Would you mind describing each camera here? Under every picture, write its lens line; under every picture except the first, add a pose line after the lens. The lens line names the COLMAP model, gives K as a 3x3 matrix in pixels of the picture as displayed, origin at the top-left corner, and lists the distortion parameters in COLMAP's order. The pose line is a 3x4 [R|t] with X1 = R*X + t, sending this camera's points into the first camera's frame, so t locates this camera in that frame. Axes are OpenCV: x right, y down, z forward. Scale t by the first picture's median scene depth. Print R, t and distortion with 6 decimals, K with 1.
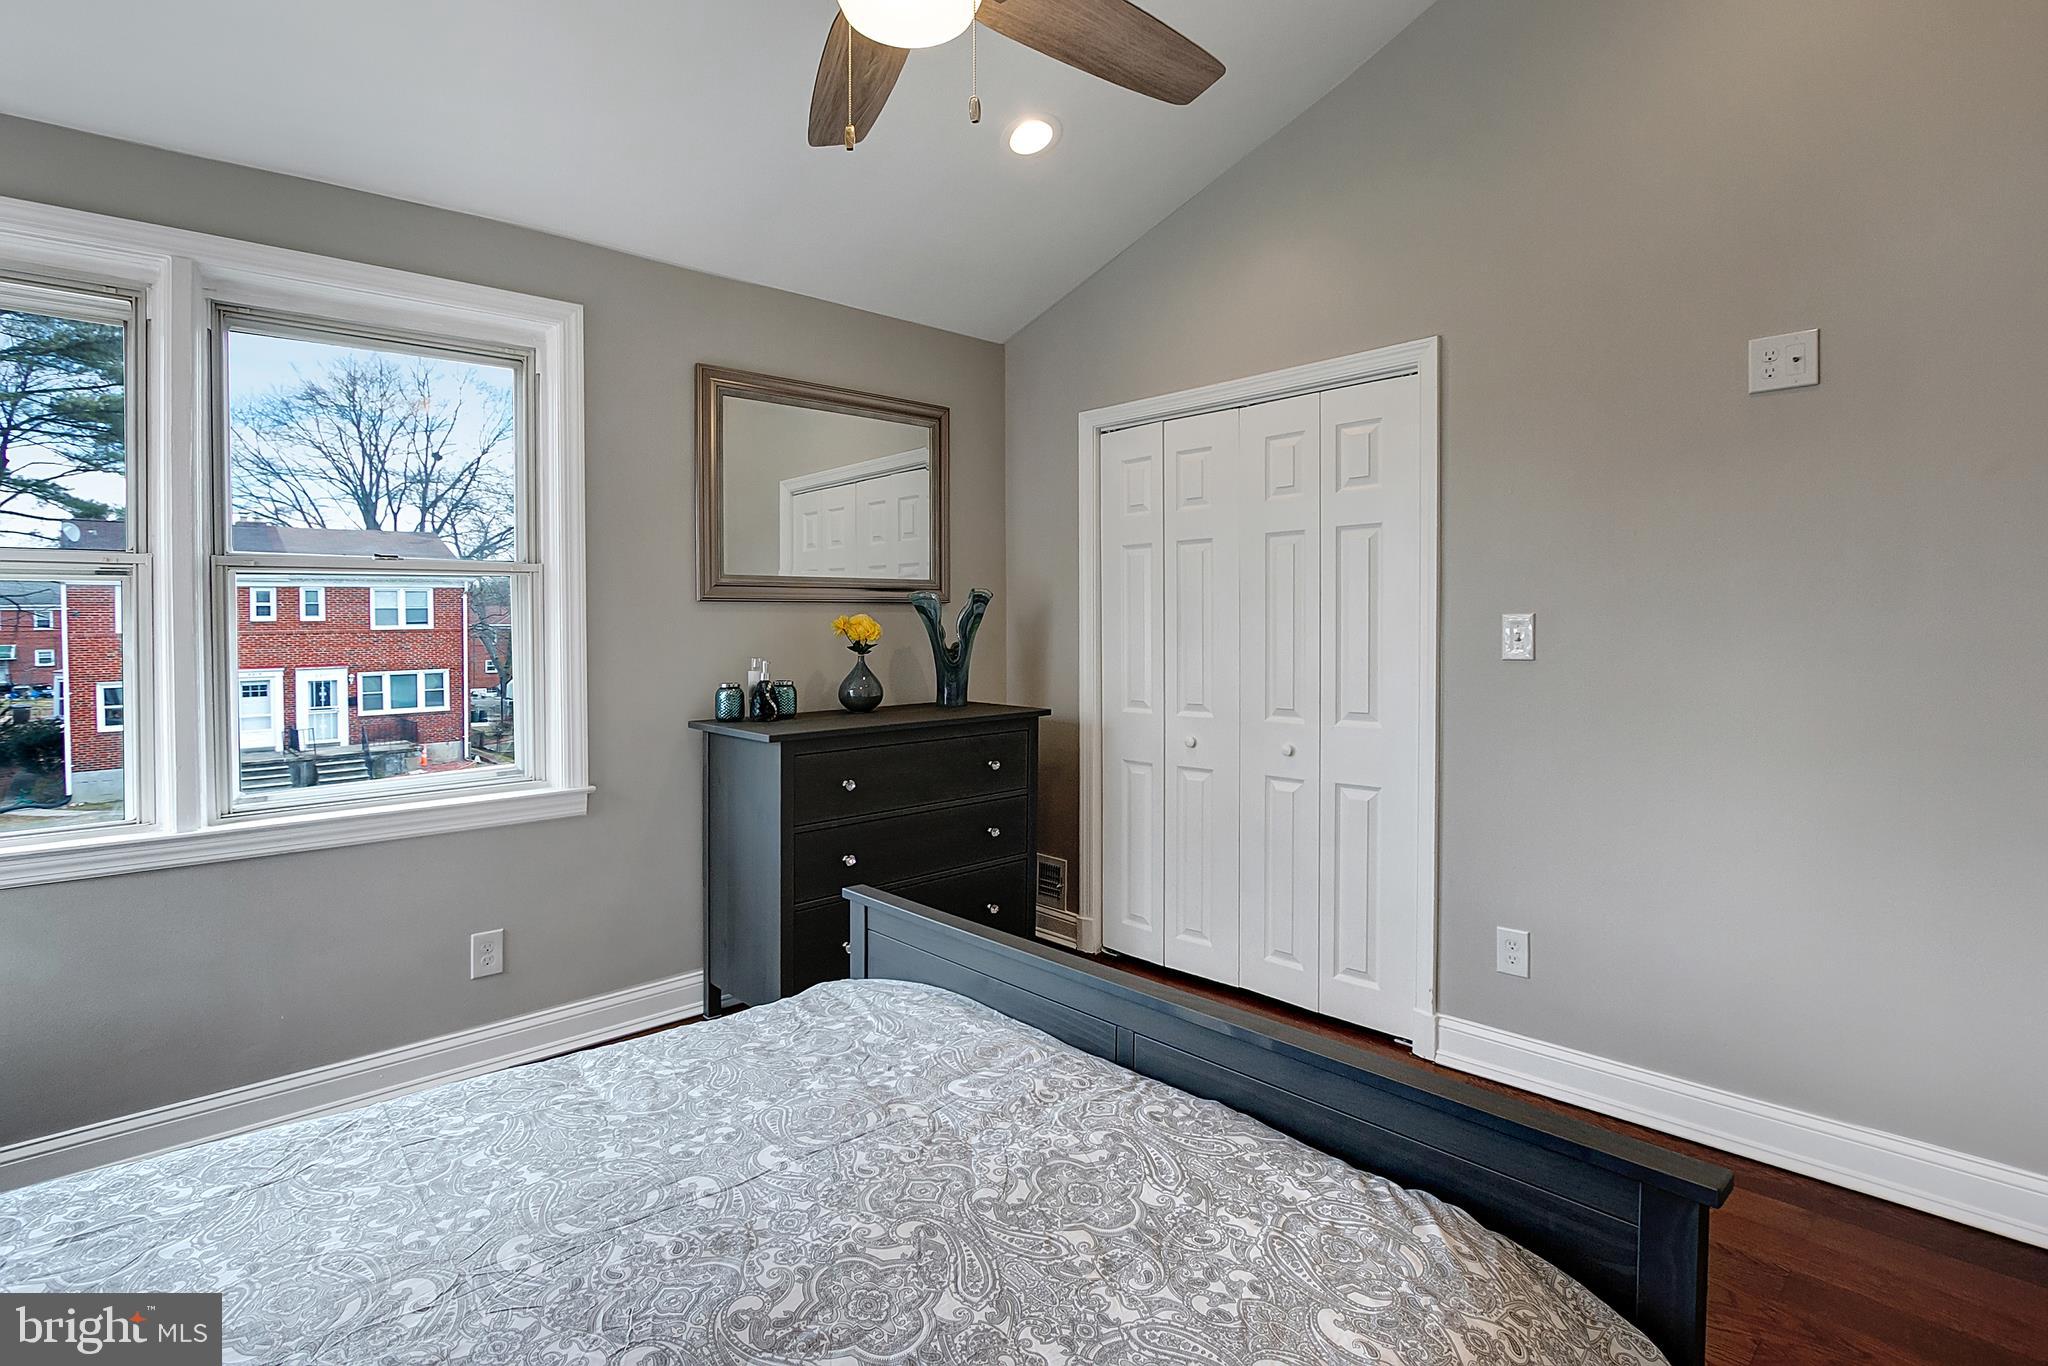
lens RADIAL K [[961.0, 0, 994.4], [0, 961.0, 634.5], [0, 0, 1]] dist [-0.019907, -0.000221]
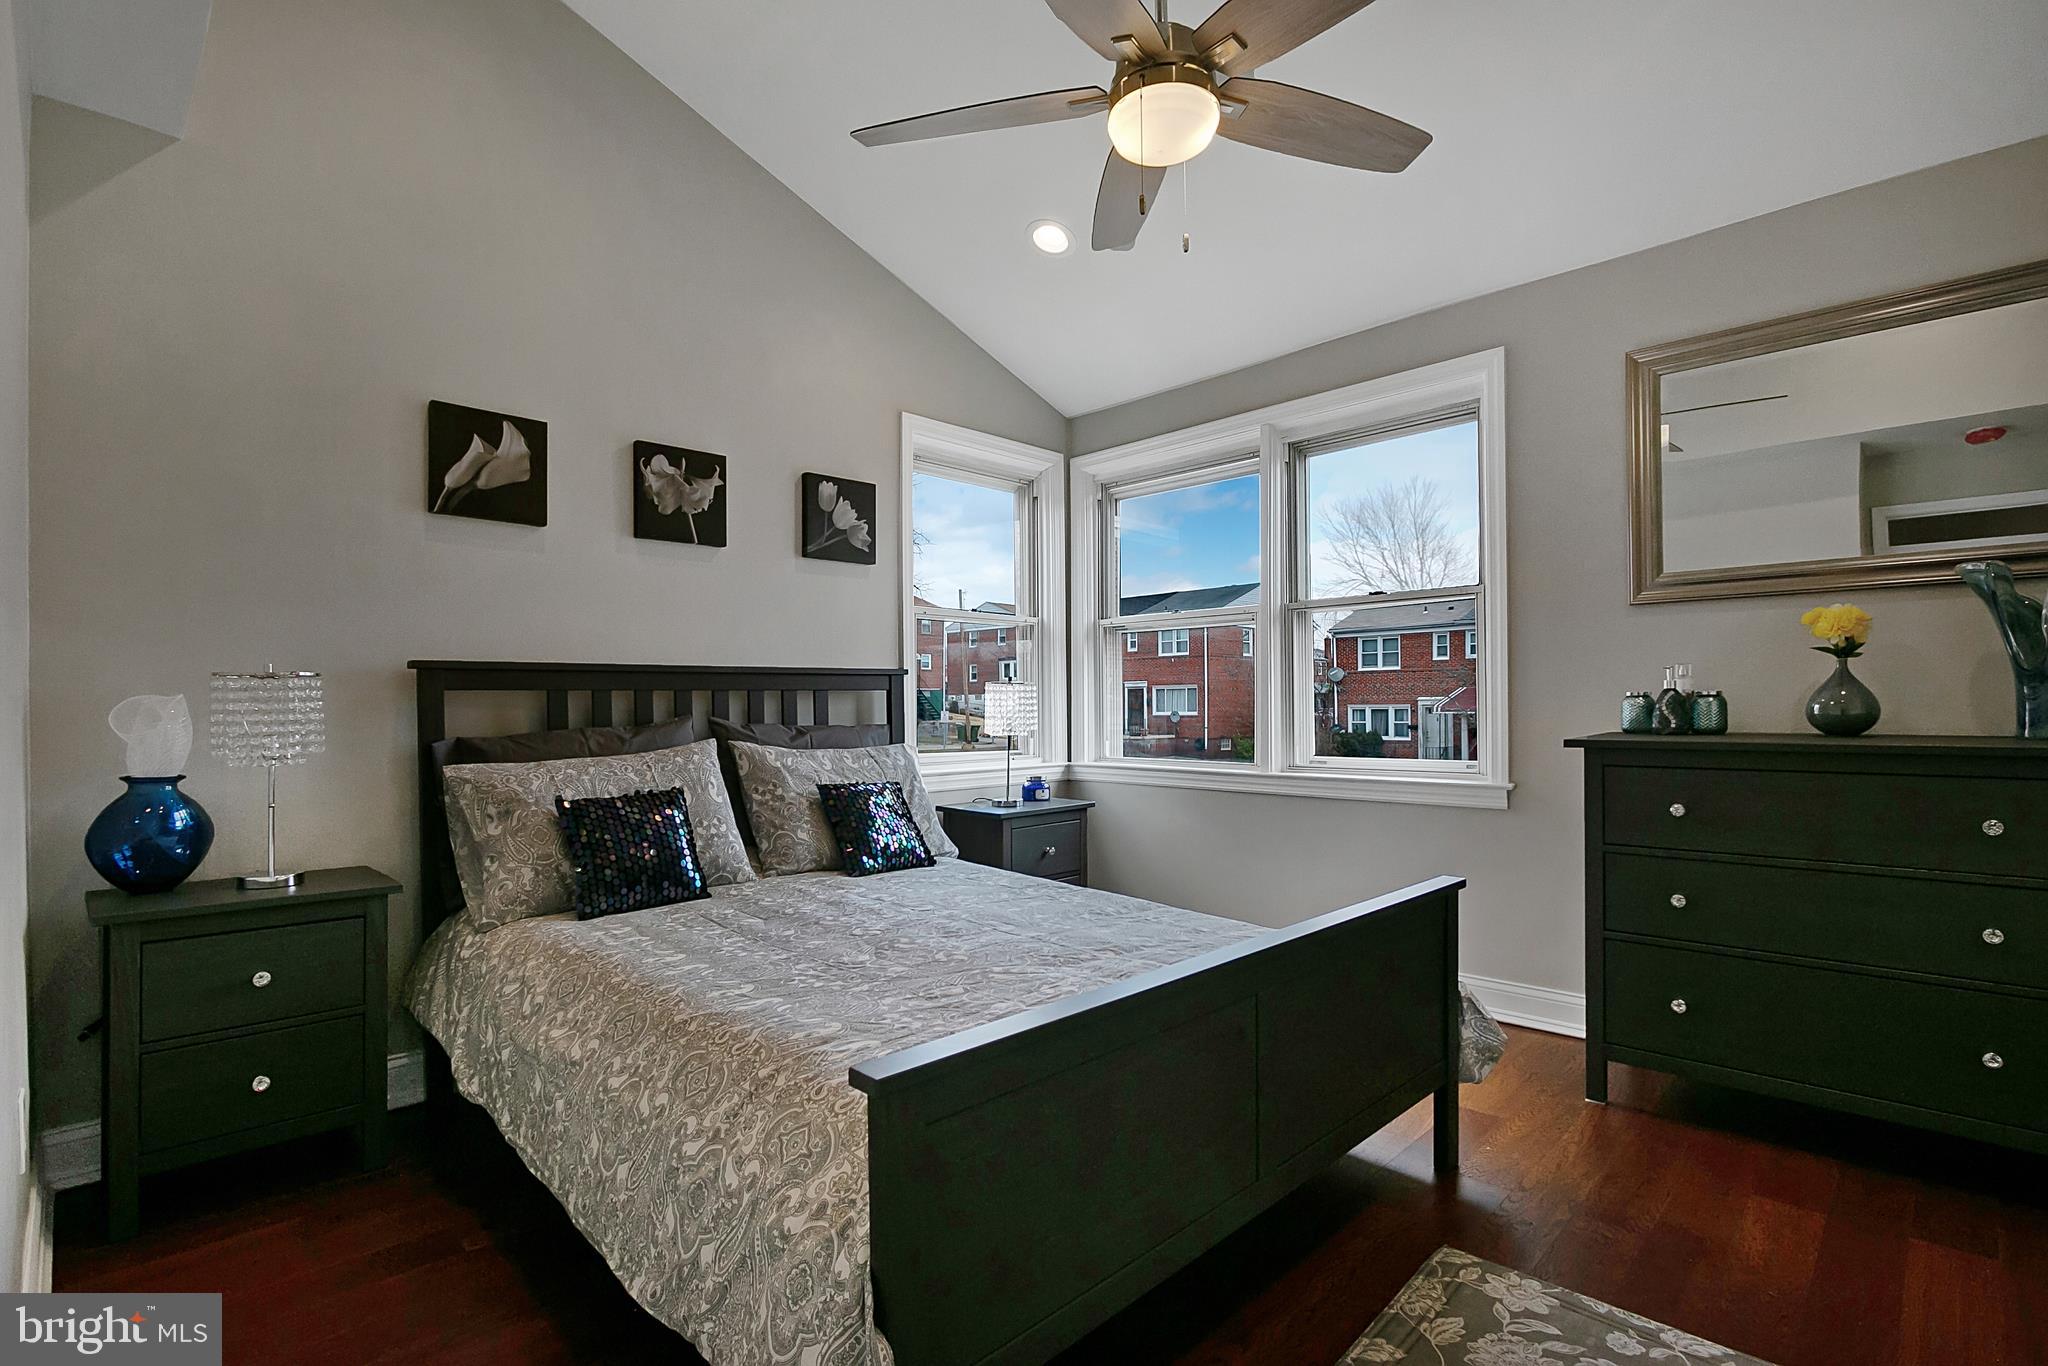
lens RADIAL K [[975.1, 0, 1040.9], [0, 975.1, 686.1], [0, 0, 1]] dist [-0.012680, -0.000188]
pose [[0.072355, -0.009308, -0.997335, 1.463095], [0.002965, 0.999954, -0.009117, 0.125801], [0.997375, -0.002298, 0.072380, 0.879139]]
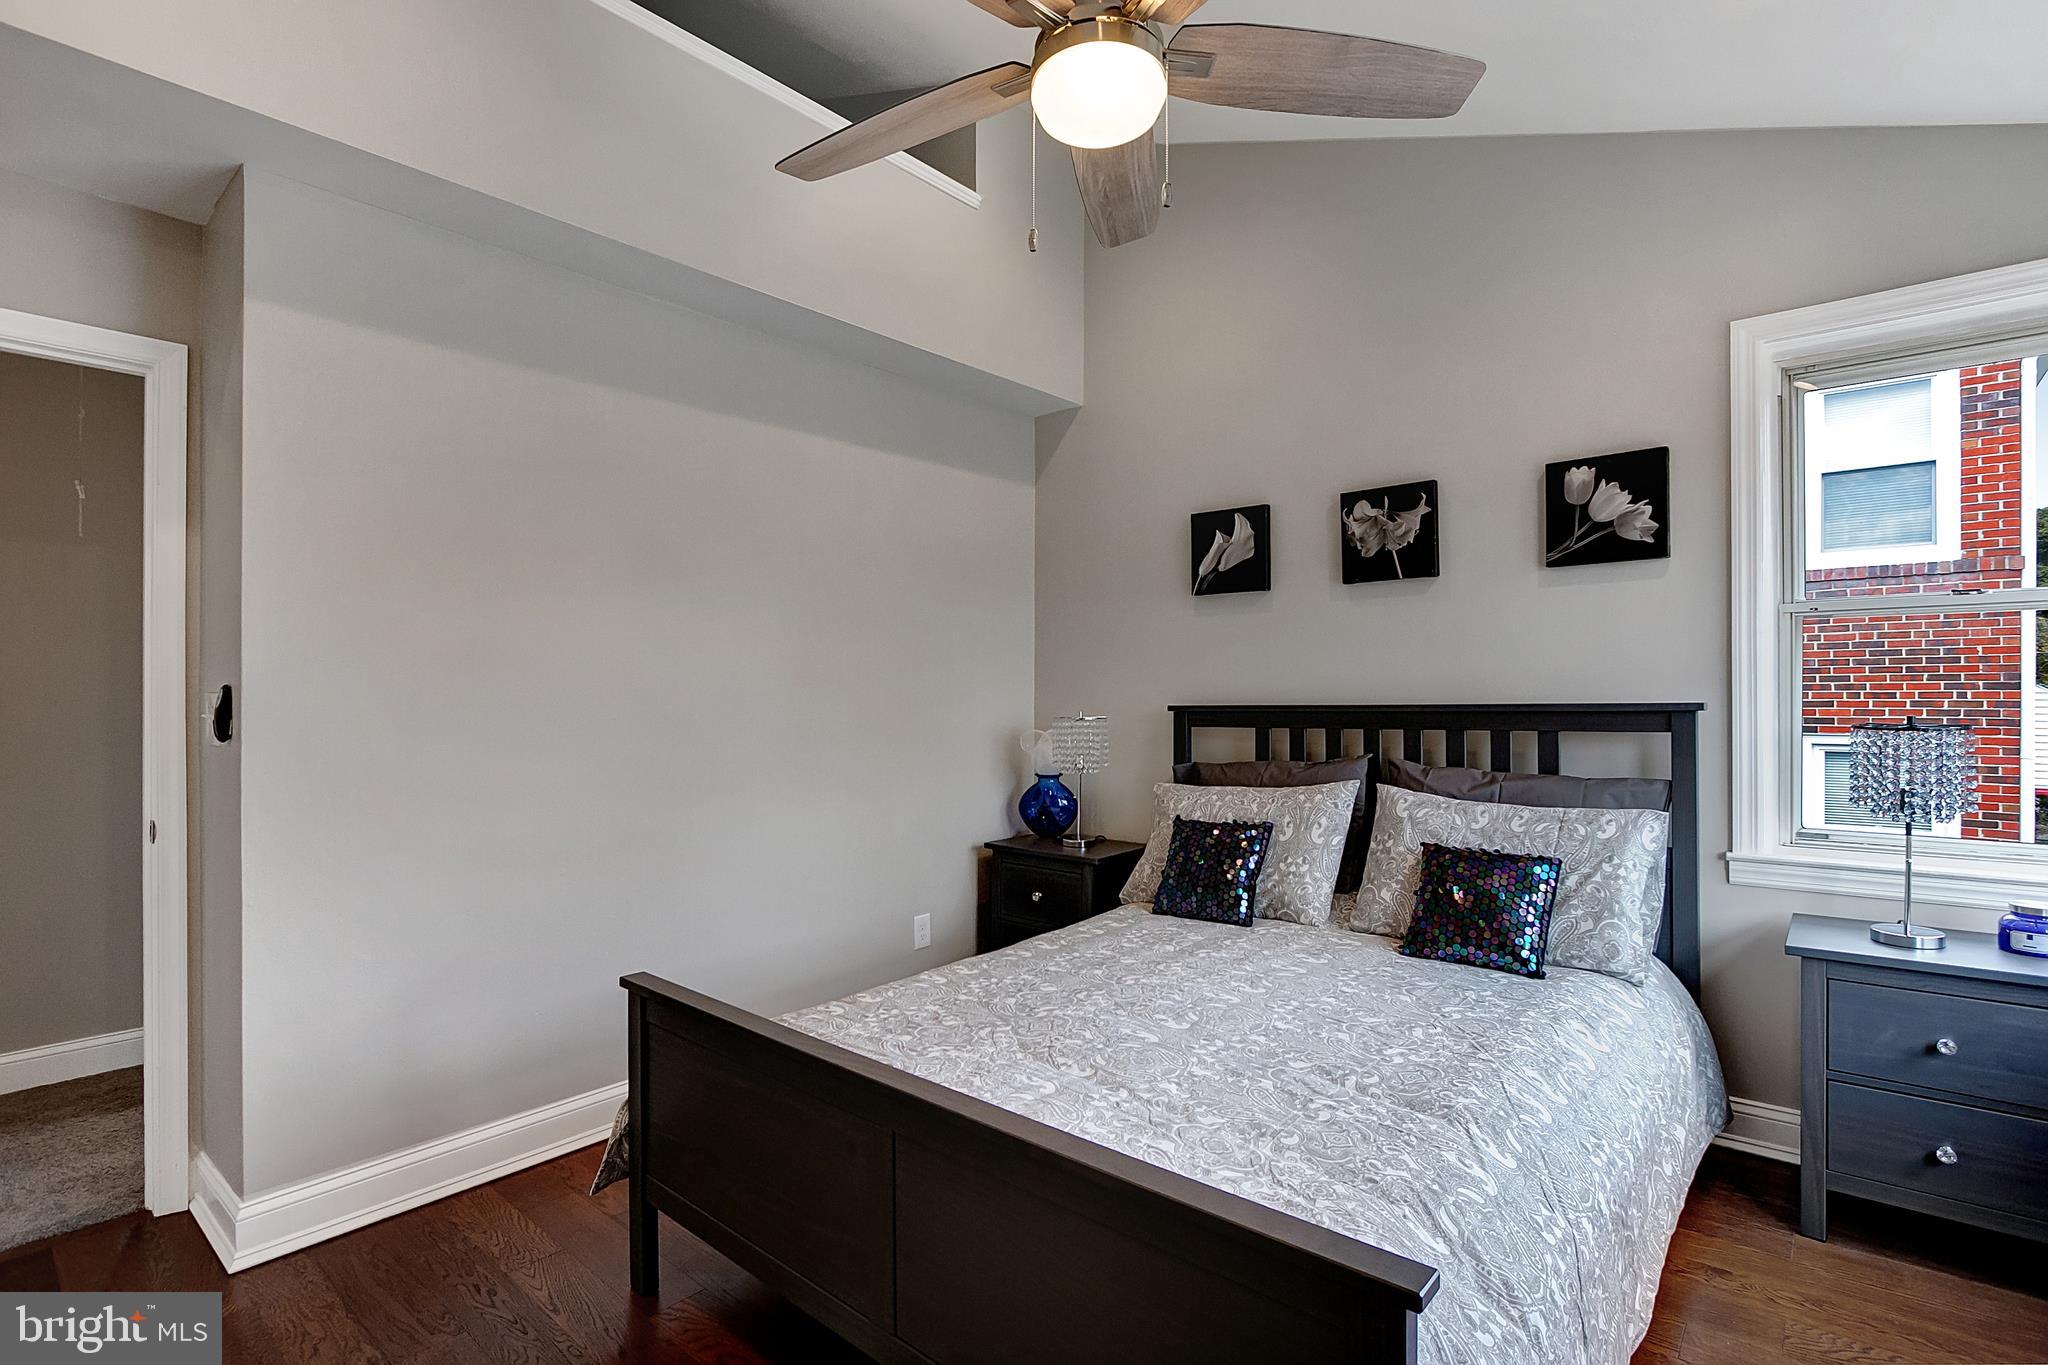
lens RADIAL K [[975.1, 0, 1040.9], [0, 975.1, 685.6], [0, 0, 1]] dist [-0.012680, -0.000188]
pose [[-0.989382, 0.020682, -0.143862, 0.149219], [0.020406, 0.999786, 0.003389, -0.026706], [0.143902, 0.000417, -0.989592, 2.504528]]
